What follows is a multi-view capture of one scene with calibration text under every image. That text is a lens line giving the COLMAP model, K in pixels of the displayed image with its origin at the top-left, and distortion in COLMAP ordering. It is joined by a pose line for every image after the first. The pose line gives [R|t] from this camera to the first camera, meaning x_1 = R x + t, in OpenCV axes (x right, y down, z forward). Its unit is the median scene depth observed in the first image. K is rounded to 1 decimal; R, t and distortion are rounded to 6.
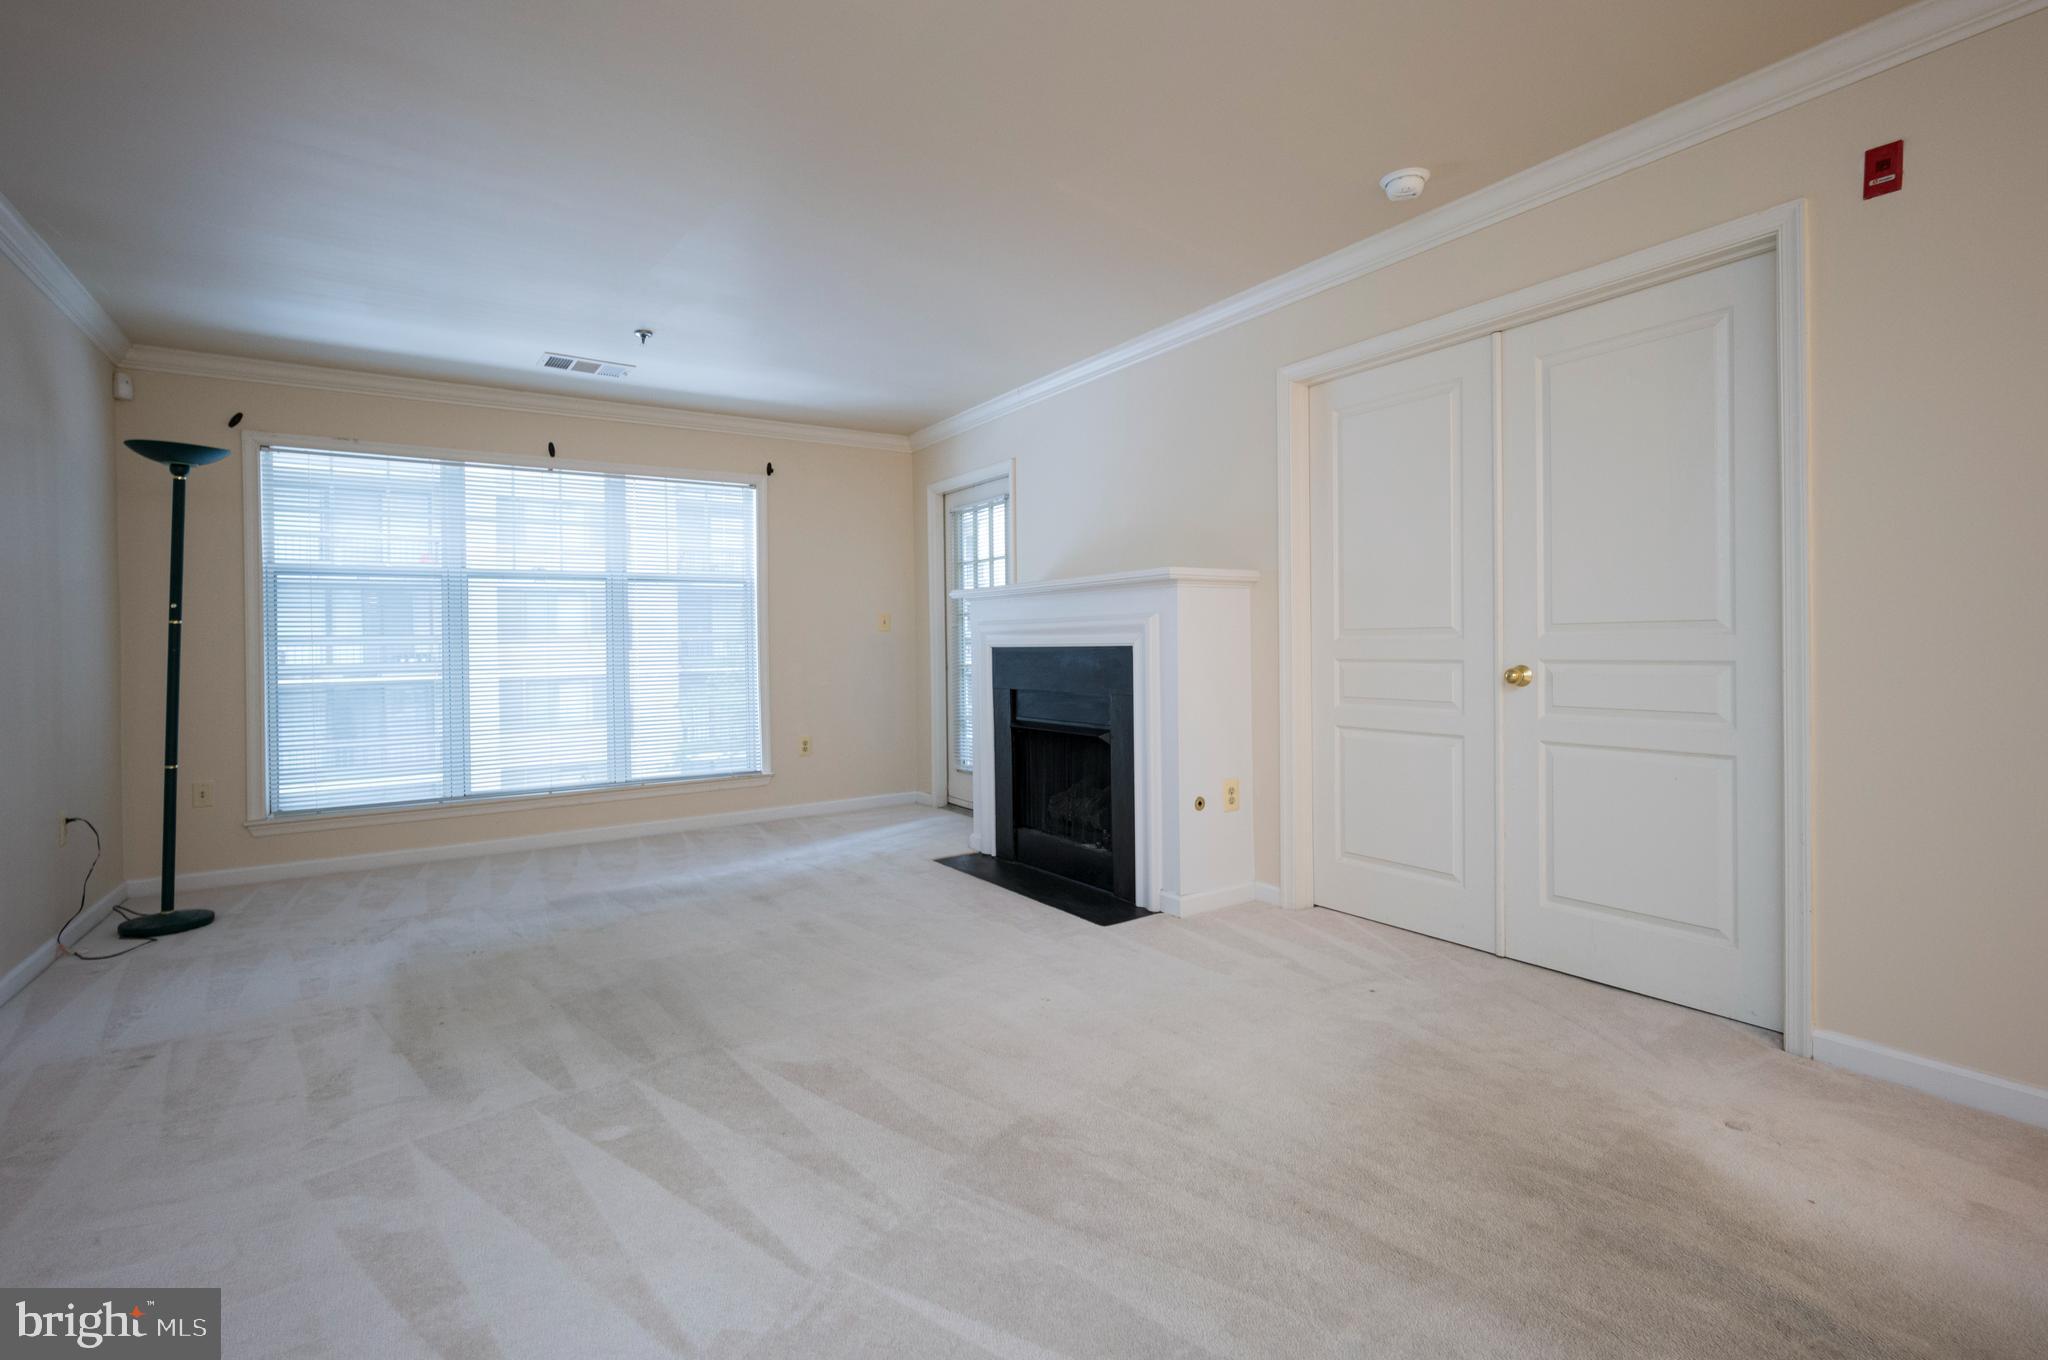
lens RADIAL K [[935.6, 0, 1028.5], [0, 935.6, 653.0], [0, 0, 1]] dist [-0.001277, -0.000404]
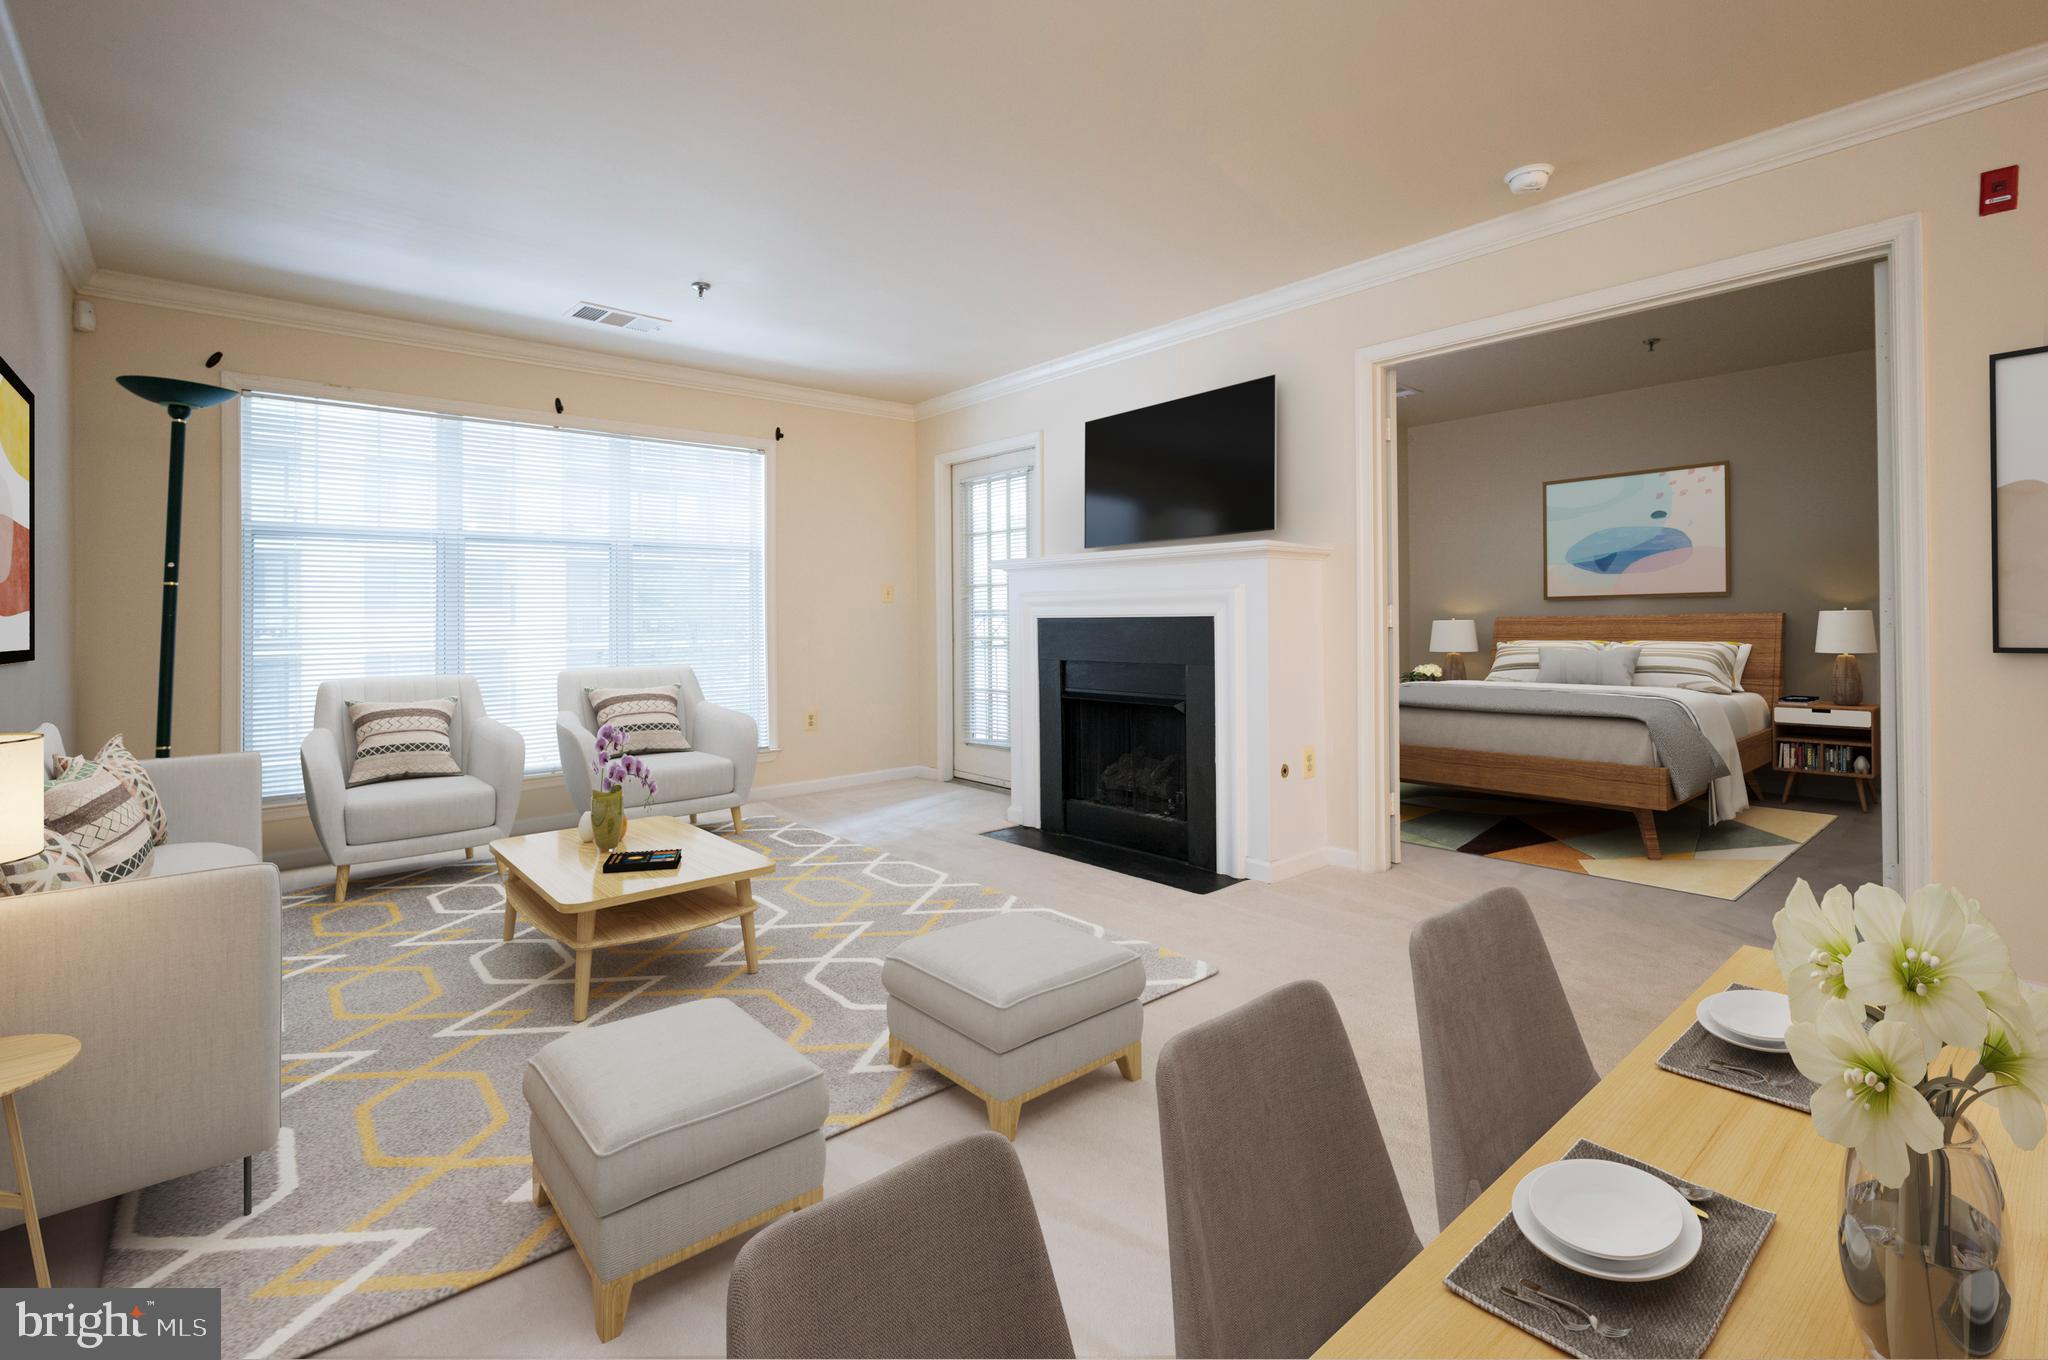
lens RADIAL K [[925.7, 0, 1027.5], [0, 925.7, 613.0], [0, 0, 1]] dist [-0.000351, -0.000186]
pose [[0.992123, 0.005863, 0.125128, -0.175692], [-0.003587, 0.999824, -0.018411, 0.006641], [-0.125214, 0.017818, 0.991970, 0.025041]]
